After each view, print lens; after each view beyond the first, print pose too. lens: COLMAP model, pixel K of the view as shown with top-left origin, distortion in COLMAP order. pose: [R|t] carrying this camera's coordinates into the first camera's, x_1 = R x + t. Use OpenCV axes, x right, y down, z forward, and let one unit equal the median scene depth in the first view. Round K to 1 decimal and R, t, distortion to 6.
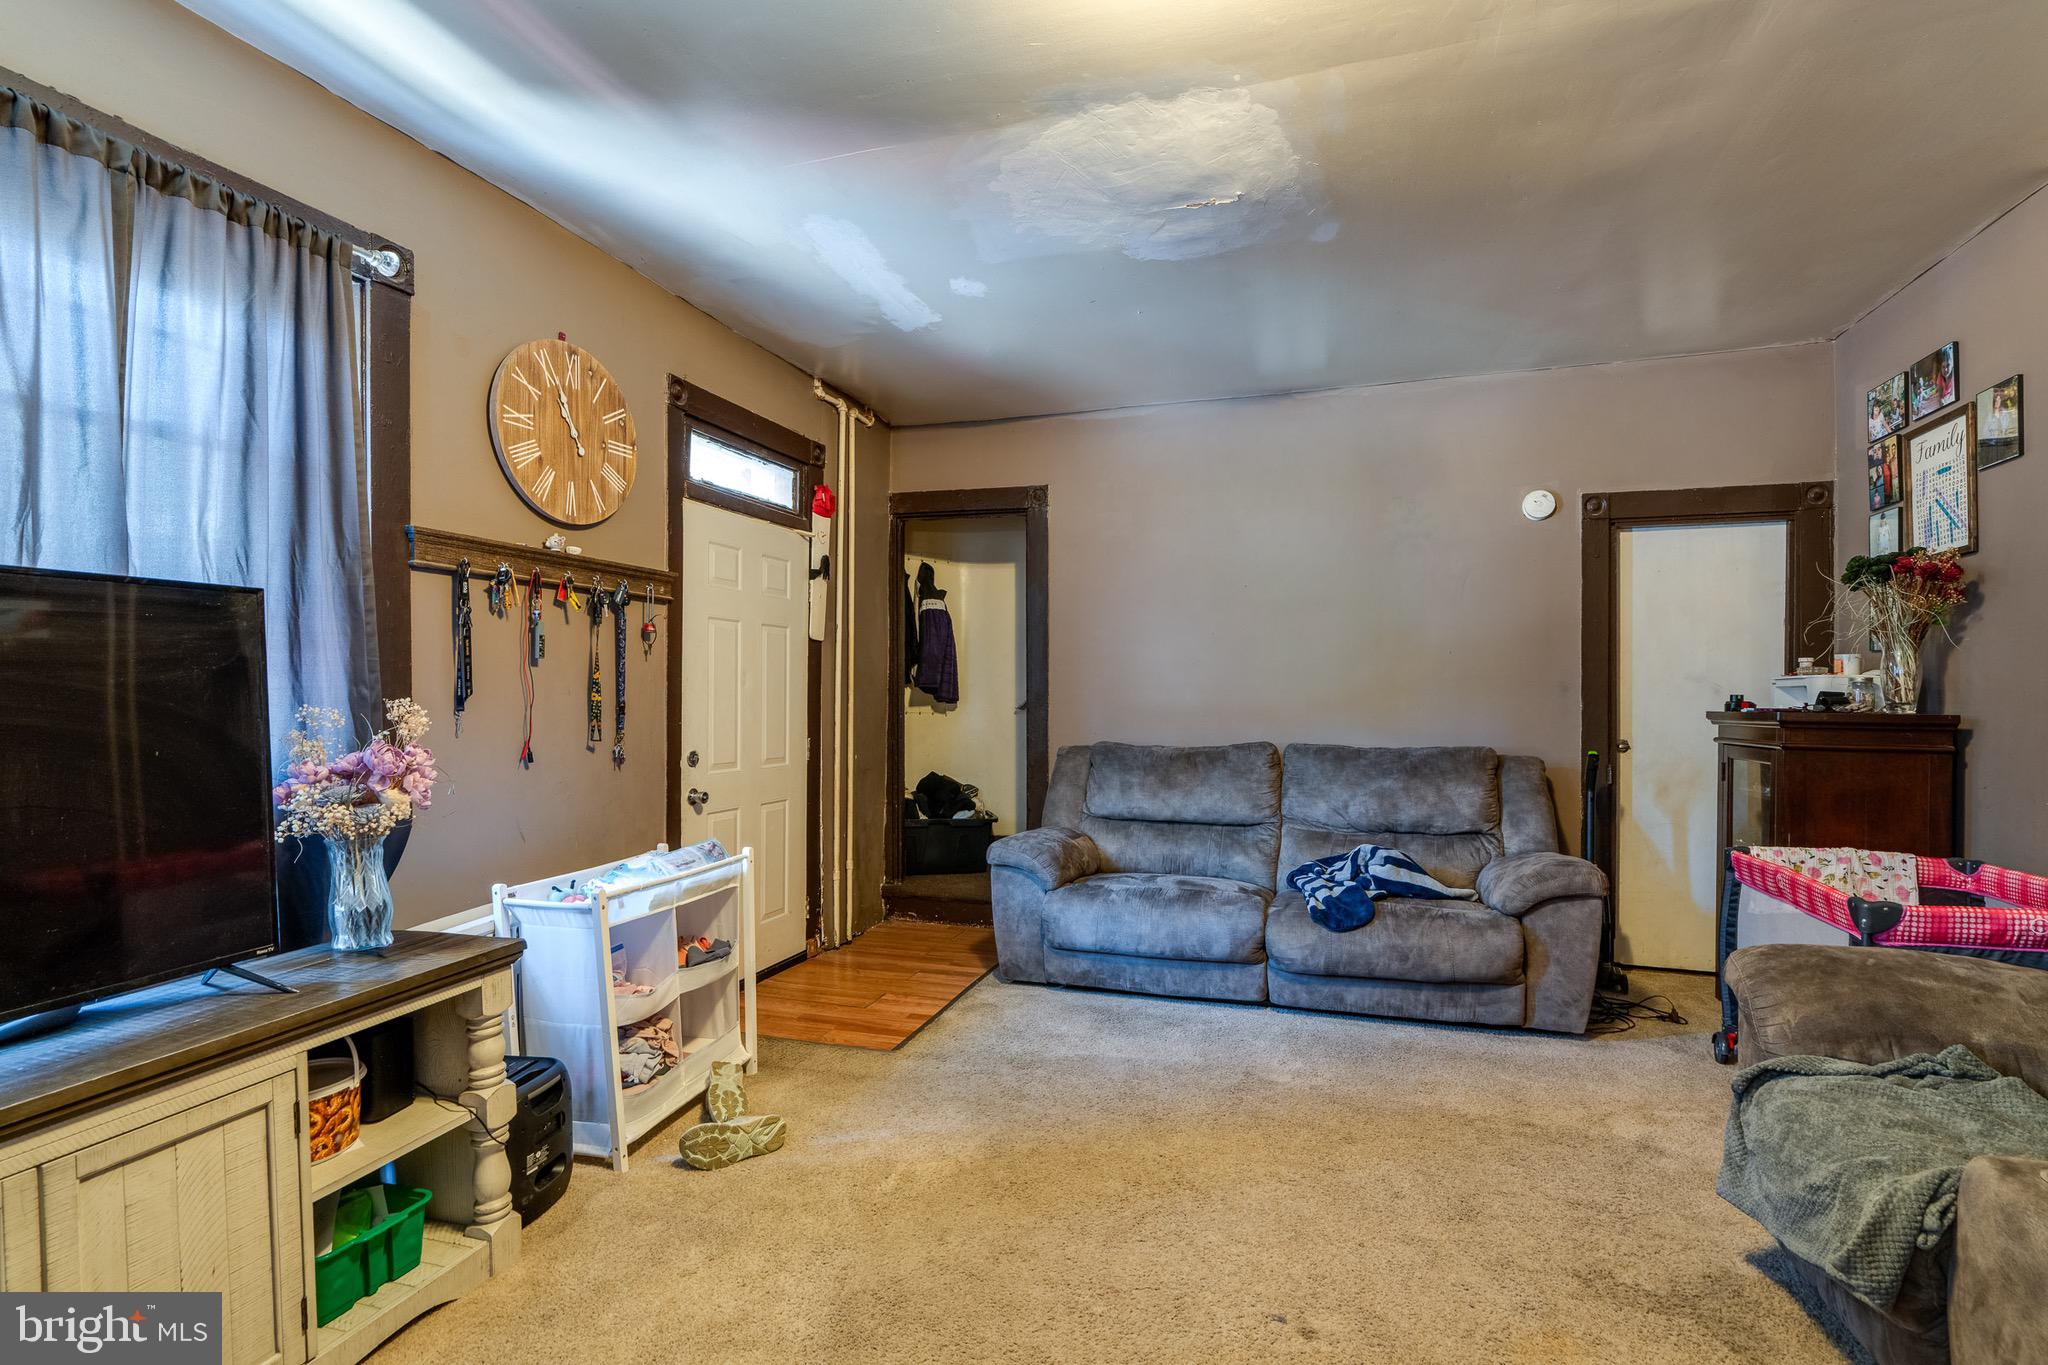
lens RADIAL K [[943.3, 0, 1026.4], [0, 943.3, 697.4], [0, 0, 1]] dist [-0.005248, 0.000930]
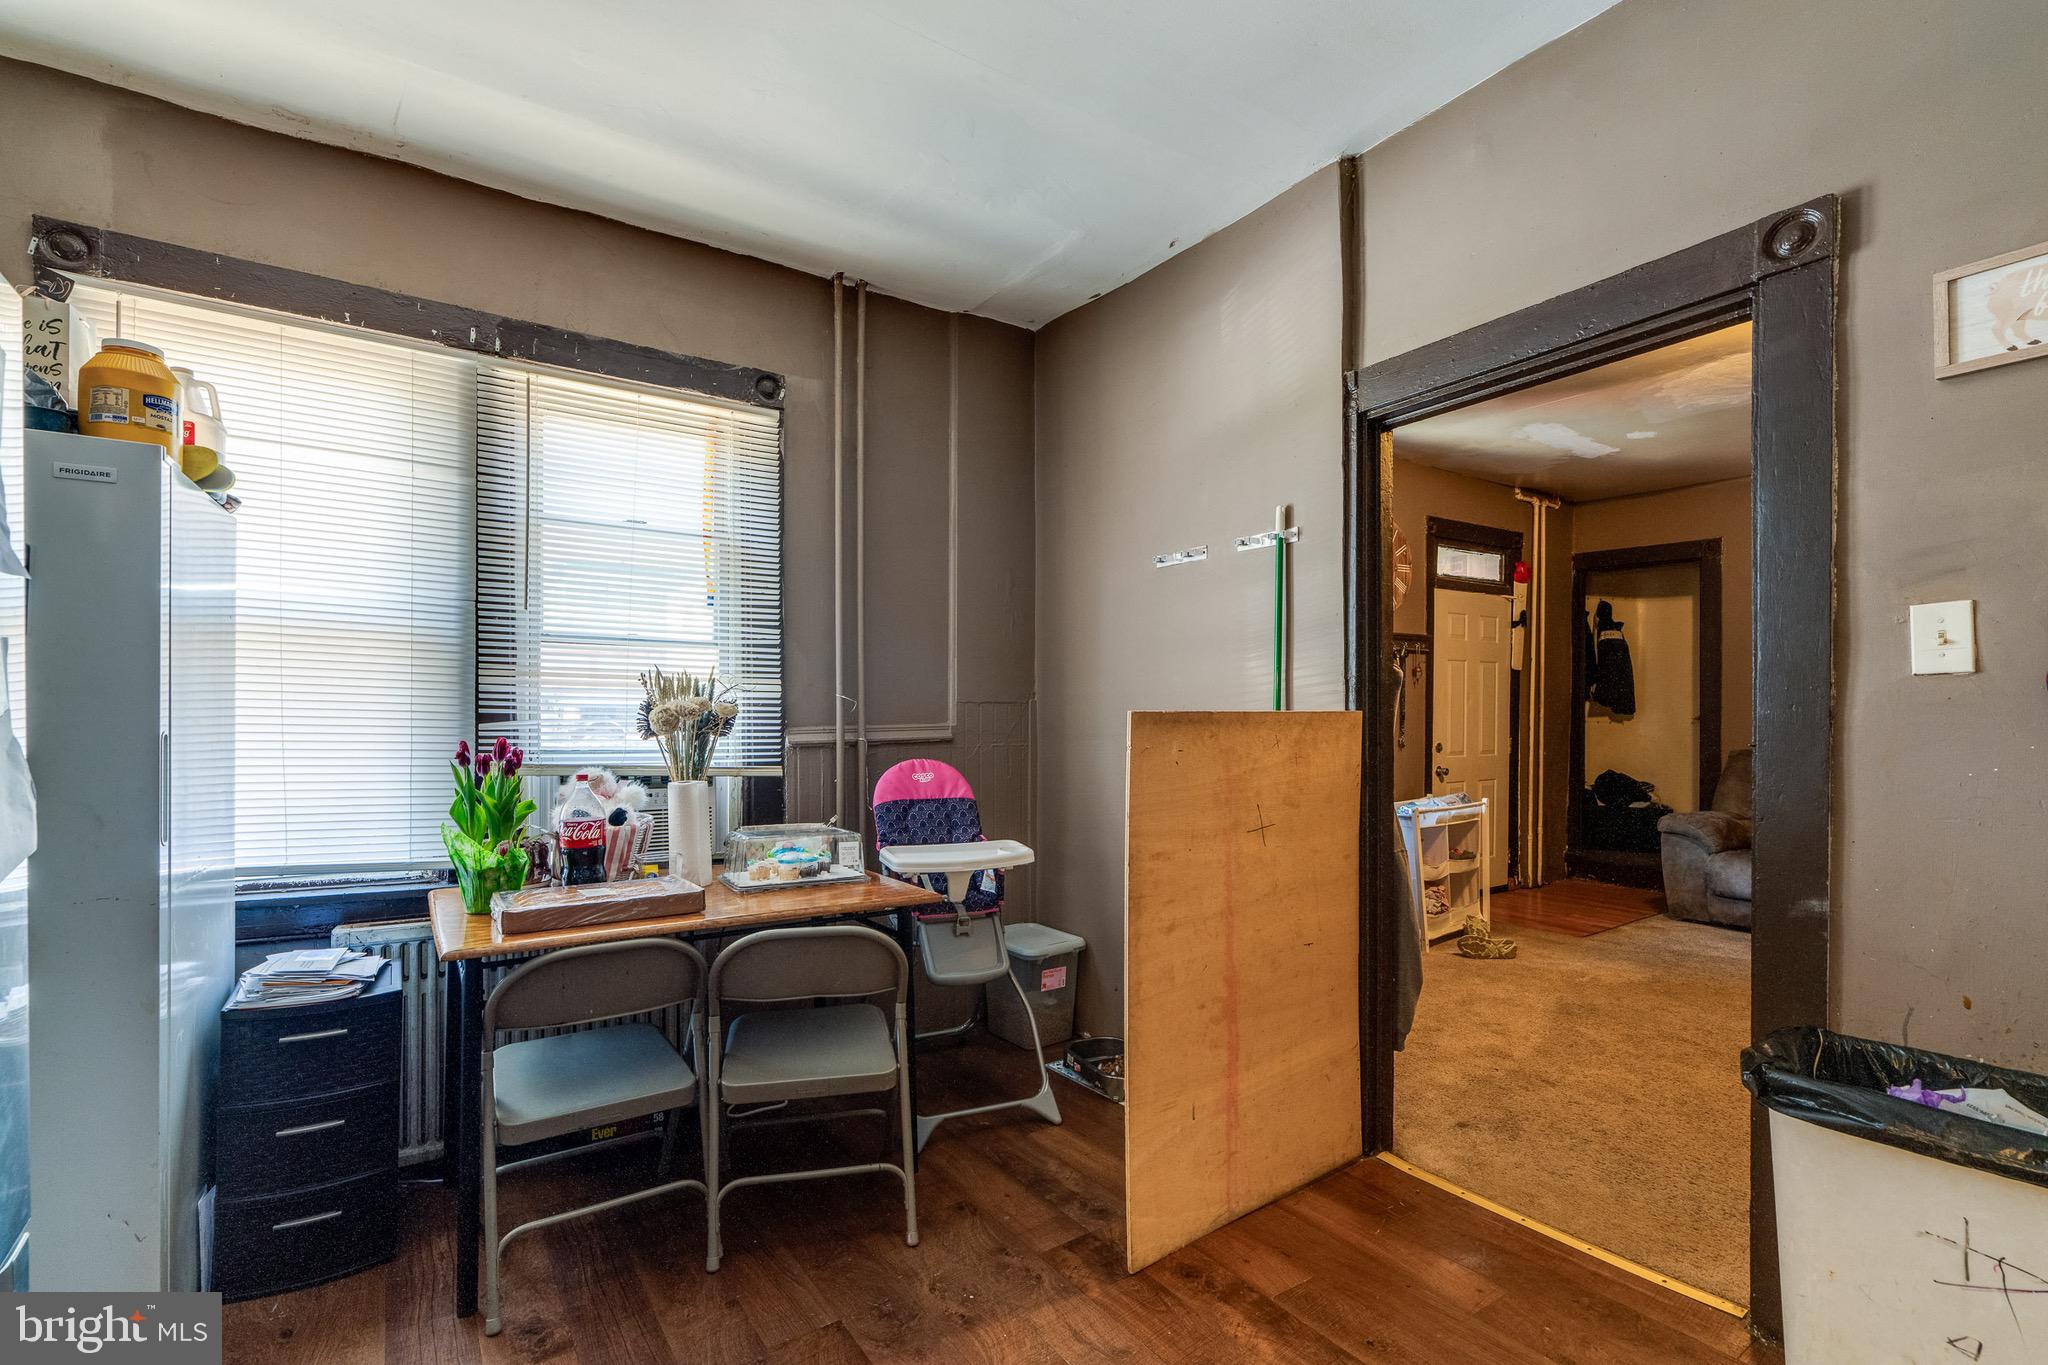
lens RADIAL K [[943.3, 0, 1017.9], [0, 943.3, 713.1], [0, 0, 1]] dist [-0.005248, 0.000930]
pose [[0.792250, 0.003987, -0.610184, 0.052885], [0.000055, 0.999978, 0.006604, -0.004611], [0.610197, -0.005266, 0.792233, -0.621327]]
